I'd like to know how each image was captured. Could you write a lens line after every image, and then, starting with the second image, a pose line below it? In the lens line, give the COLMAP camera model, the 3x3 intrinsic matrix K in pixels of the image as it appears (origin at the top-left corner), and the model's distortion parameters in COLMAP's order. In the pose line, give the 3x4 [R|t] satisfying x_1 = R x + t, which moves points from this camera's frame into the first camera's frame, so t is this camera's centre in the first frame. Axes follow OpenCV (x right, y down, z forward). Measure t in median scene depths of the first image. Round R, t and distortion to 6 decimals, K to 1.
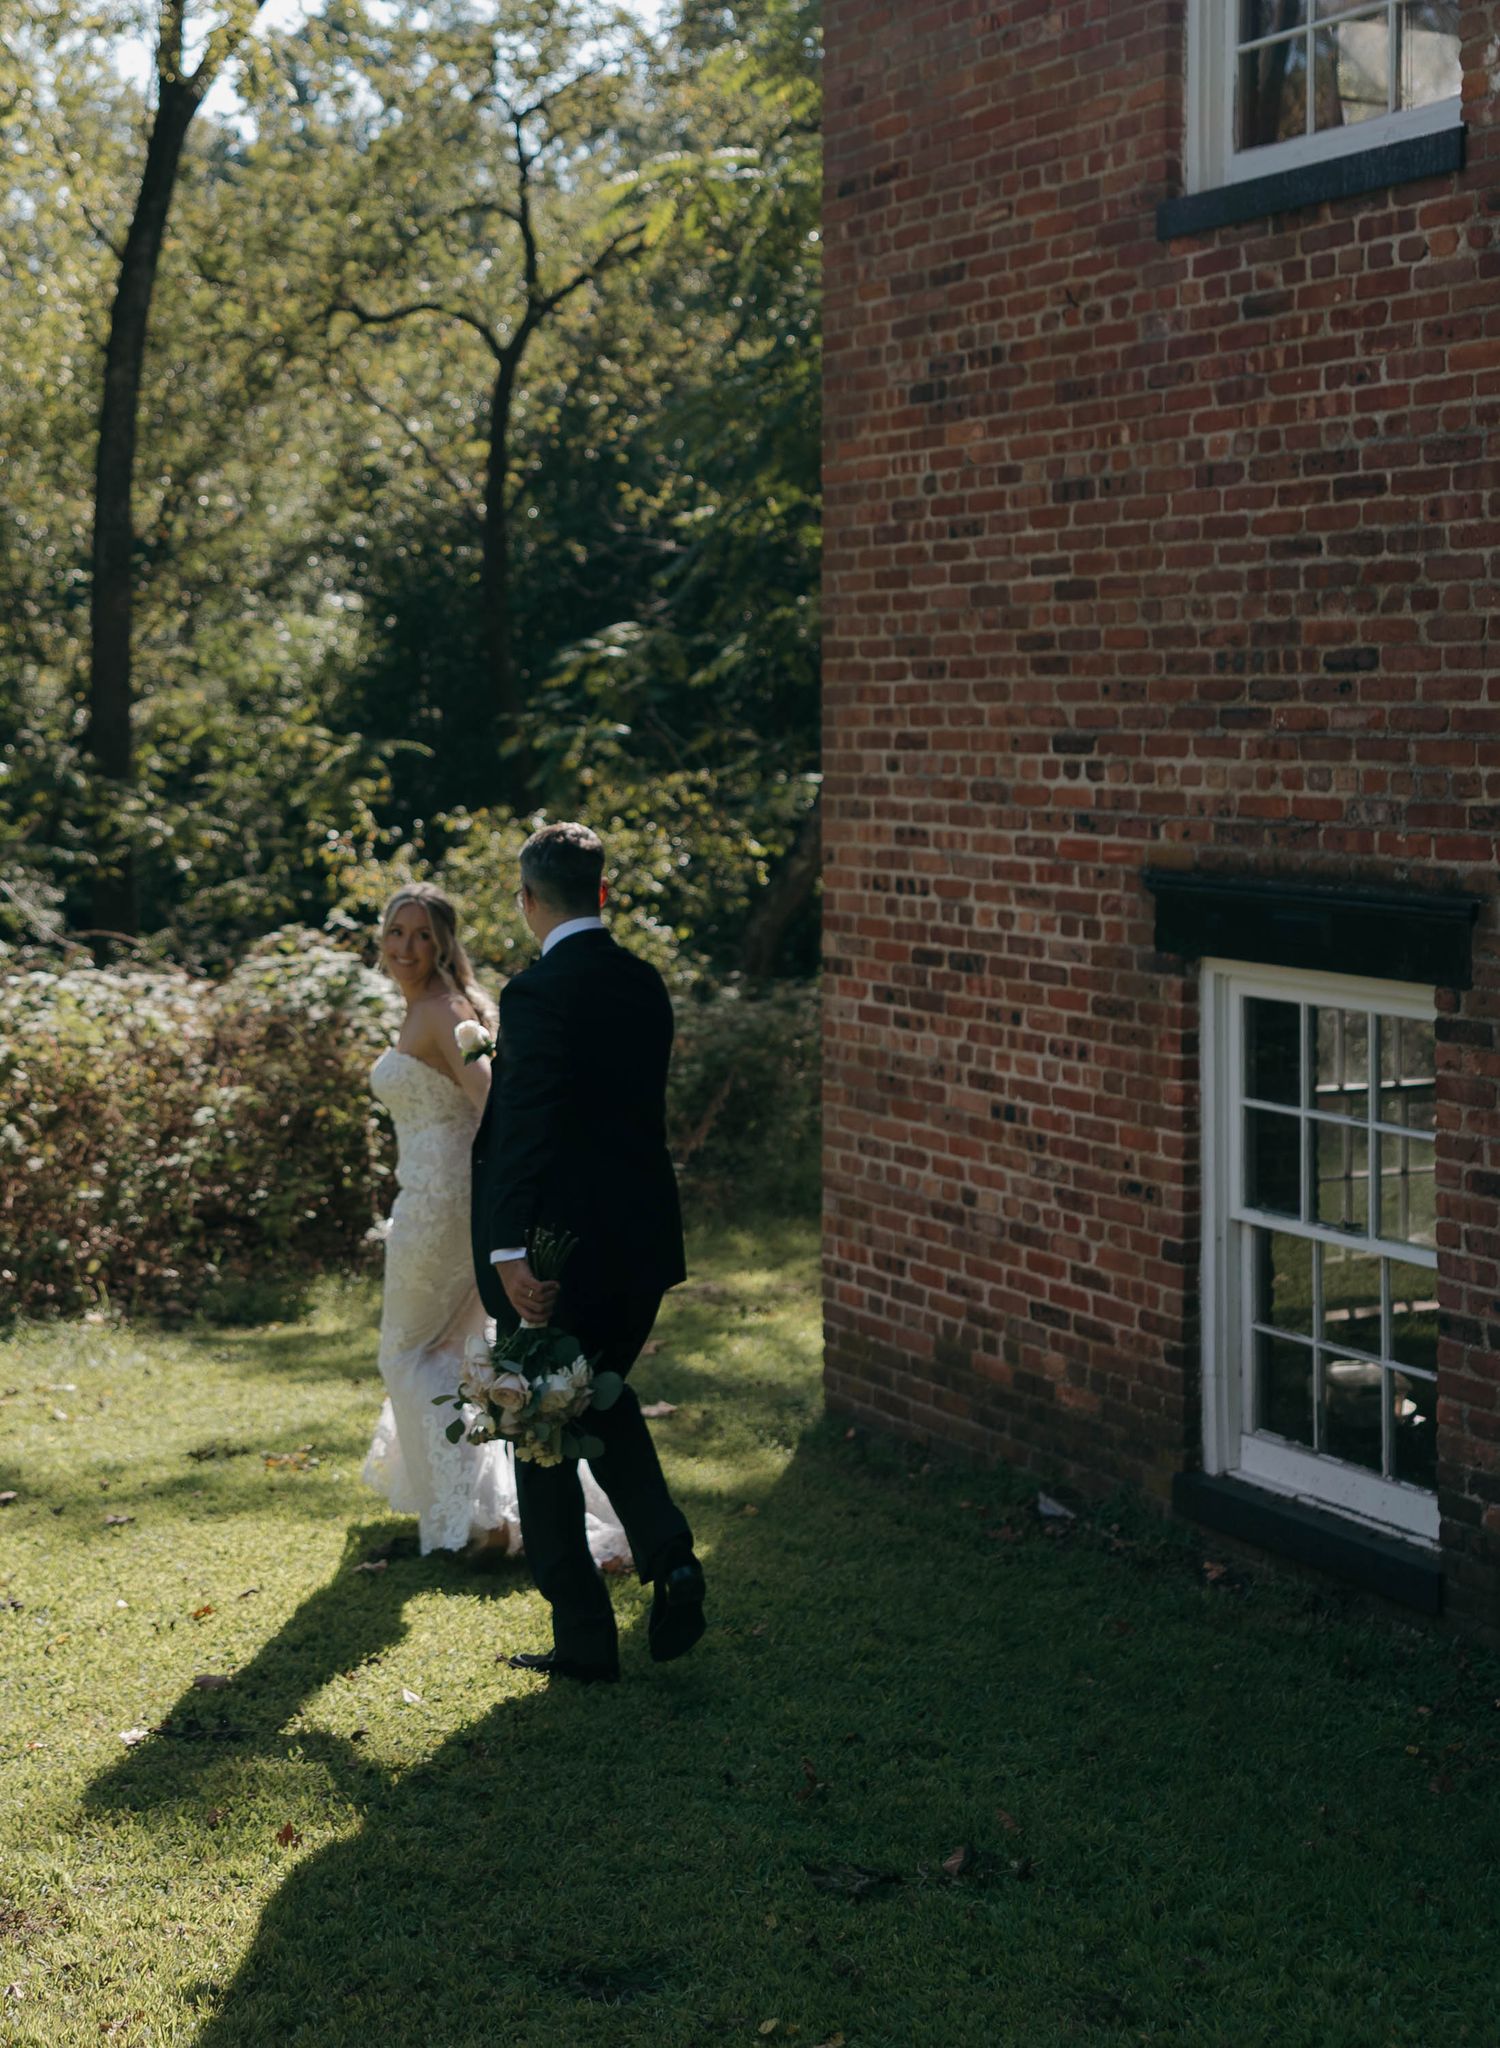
lens RADIAL K [[2884.9, 0, 597.3], [0, 2884.9, 679.5], [0, 0, 1]] dist [-0.003408, 0.027024]
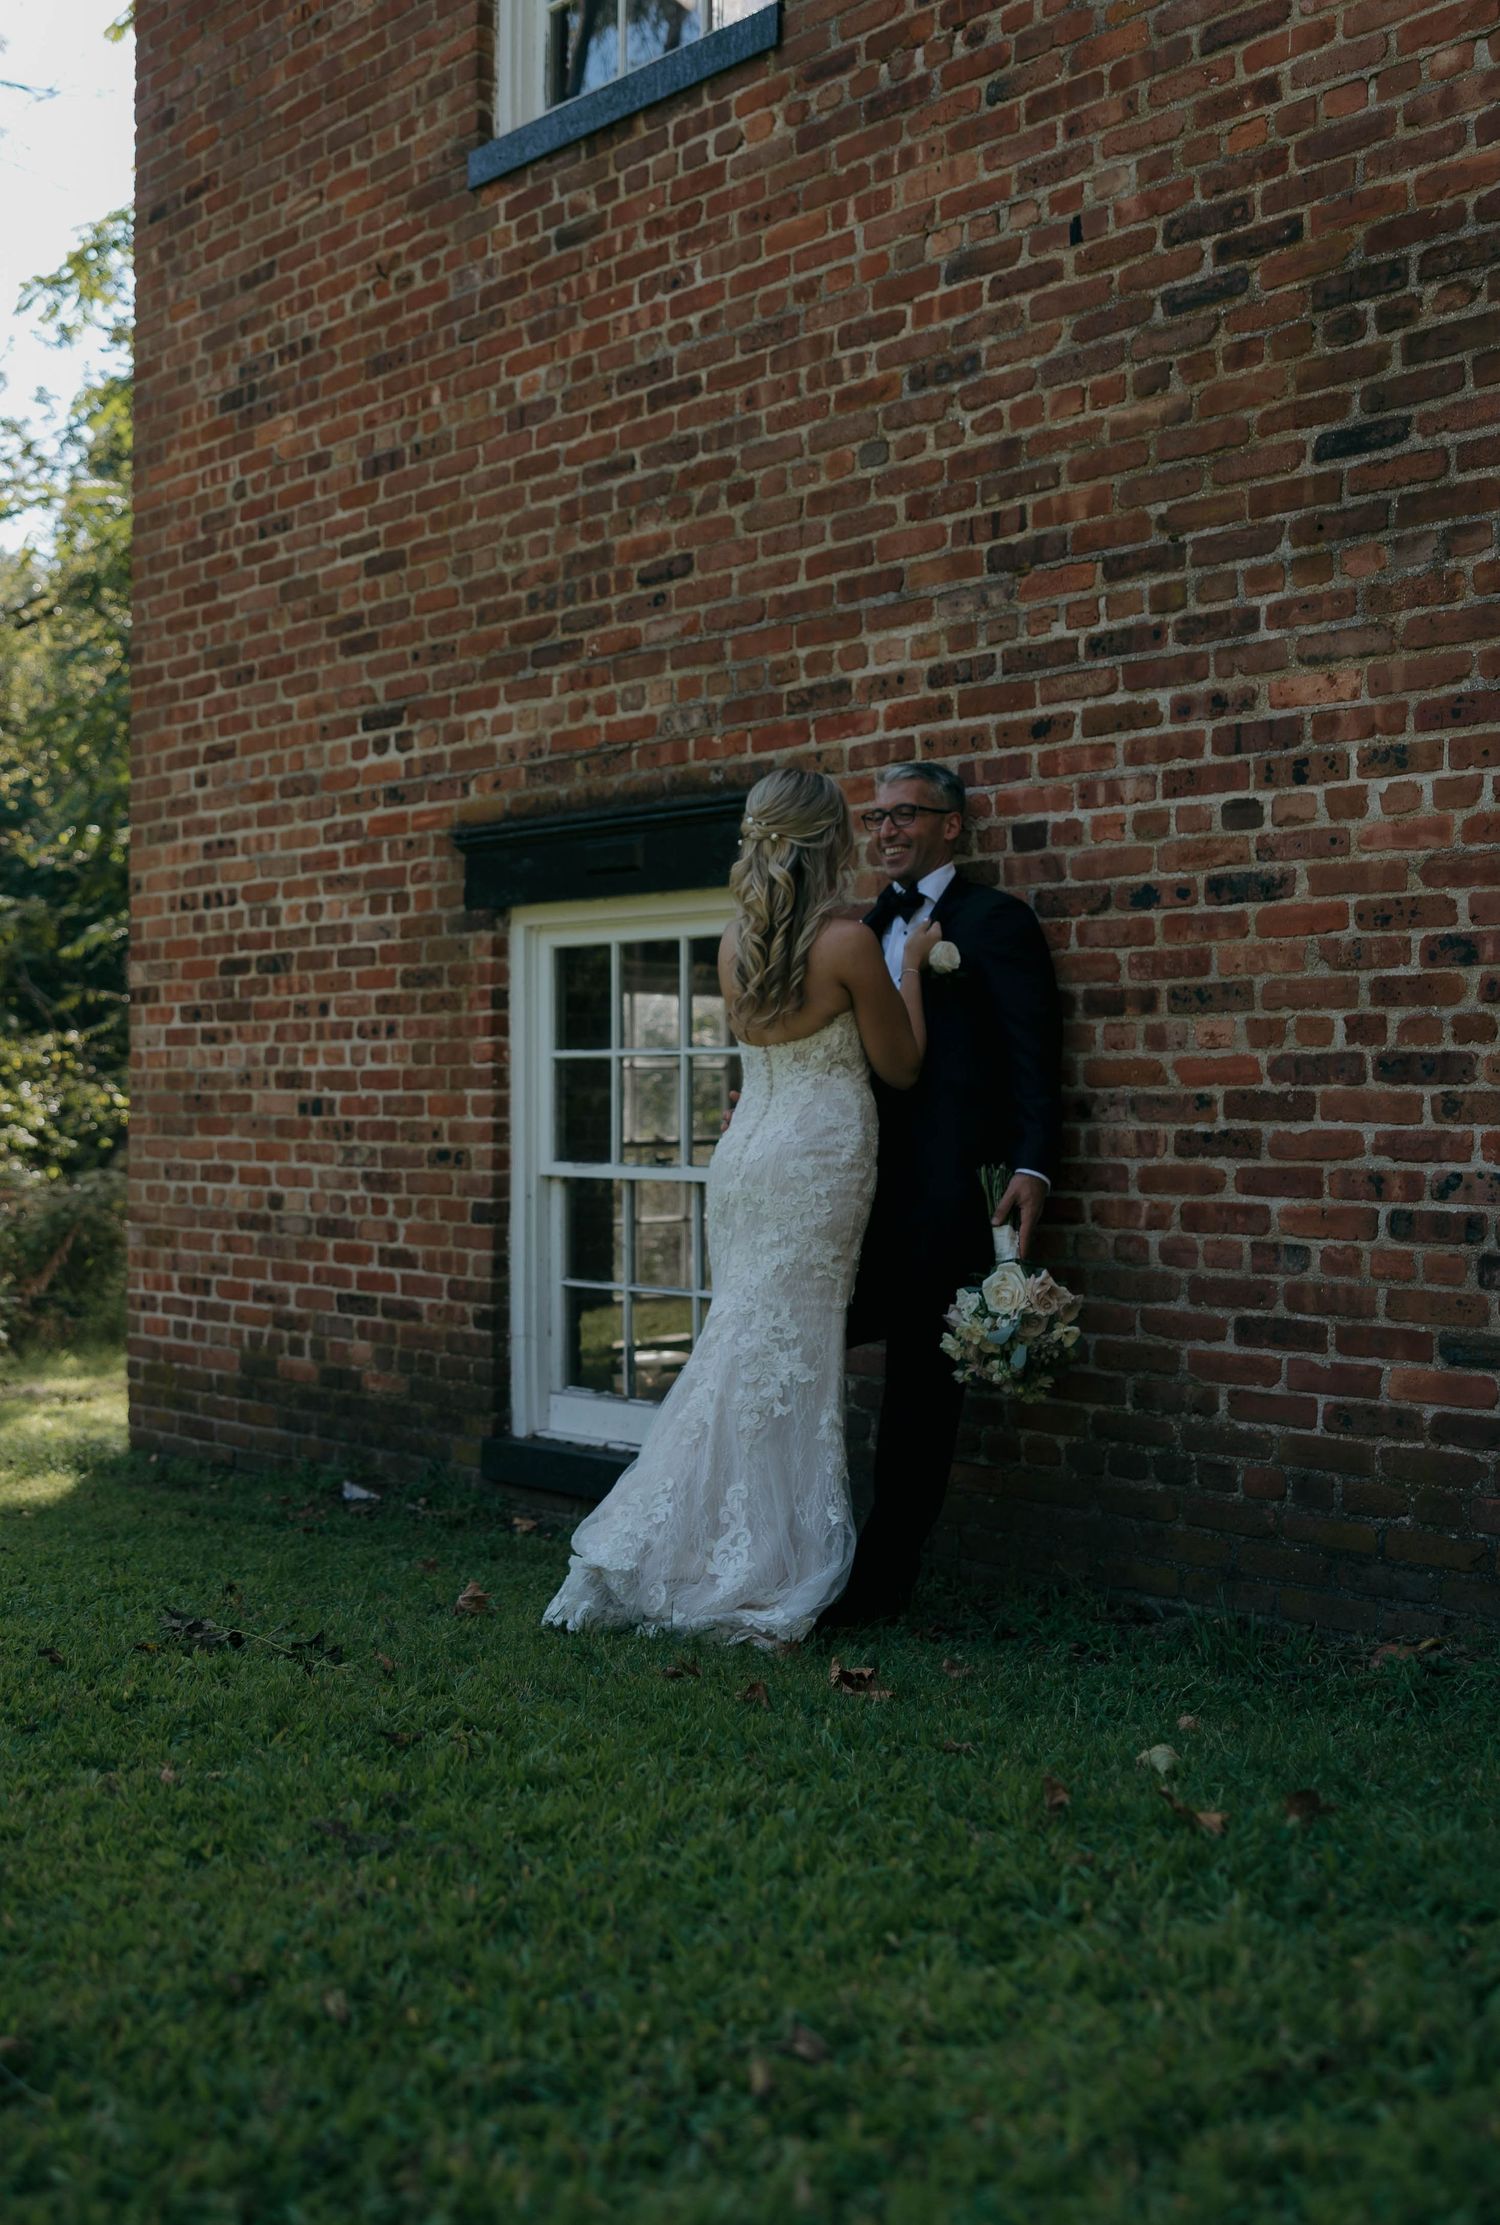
lens RADIAL K [[2165.6, 0, 784.4], [0, 2165.6, 1030.5], [0, 0, 1]] dist [0.005343, -0.000201]
pose [[0.942536, 0.005840, 0.334053, 0.045833], [-0.000259, 0.999860, -0.016749, 0.135332], [-0.334104, 0.015700, 0.942406, 0.247929]]
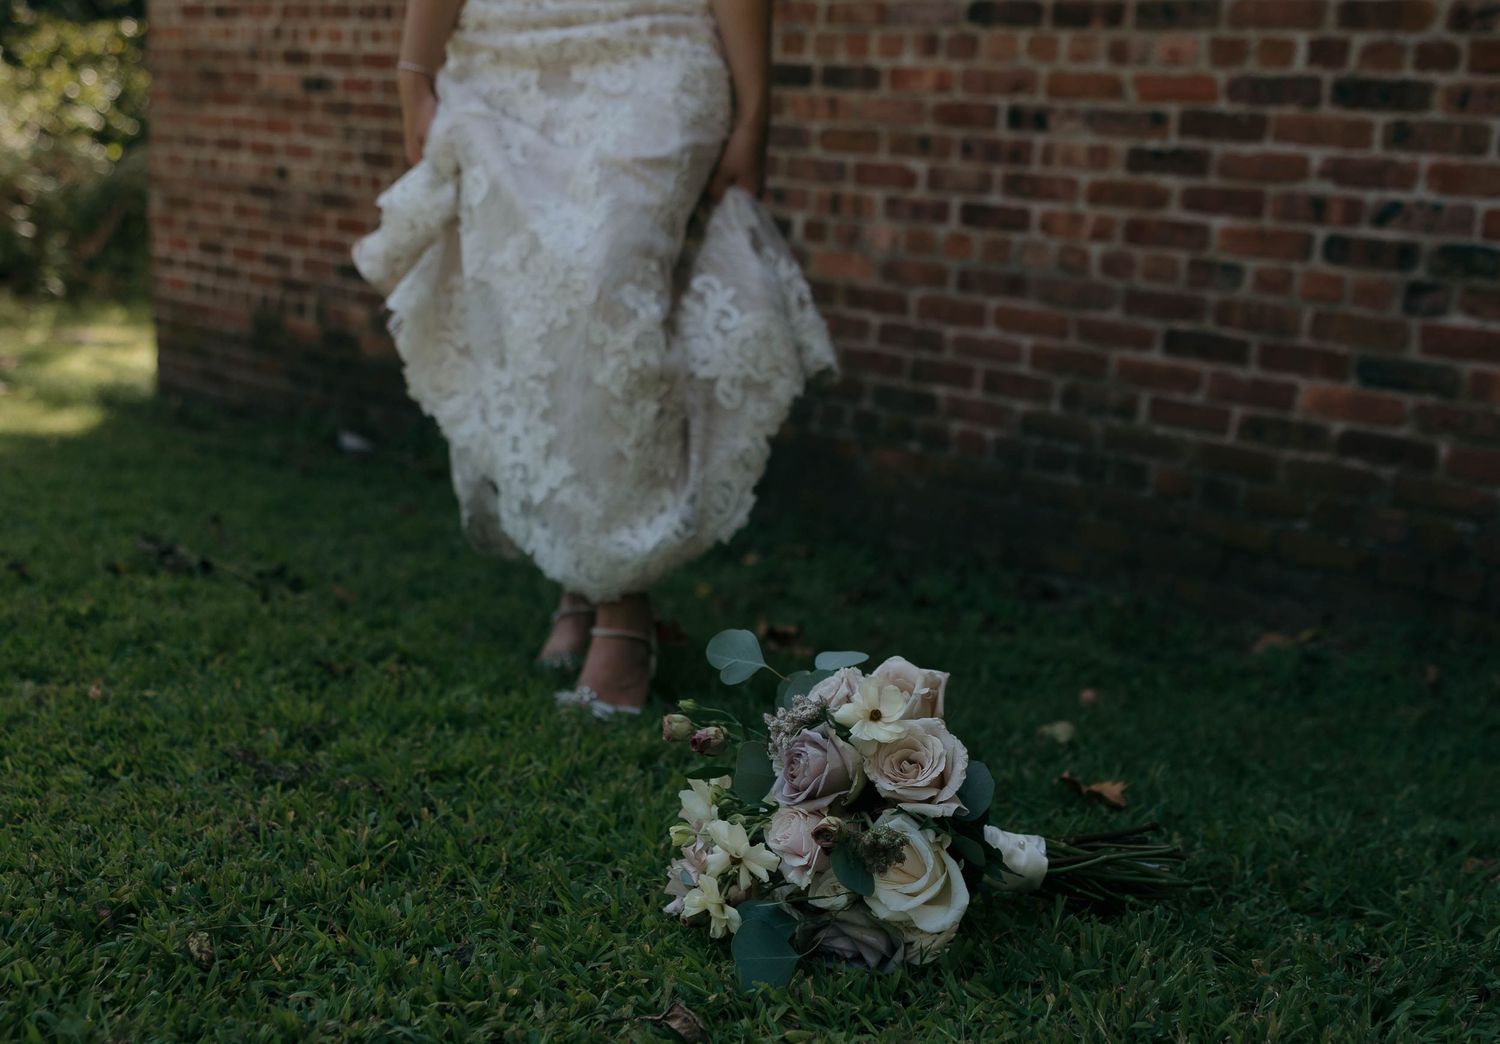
lens RADIAL K [[1843.7, 0, 758.0], [0, 1843.7, 566.4], [0, 0, 1]] dist [-0.000068, -0.019131]
pose [[0.942724, -0.022906, 0.332787, 0.065747], [-0.062262, 0.968025, 0.243004, 0.145636], [-0.327712, -0.249806, 0.911154, 0.291502]]
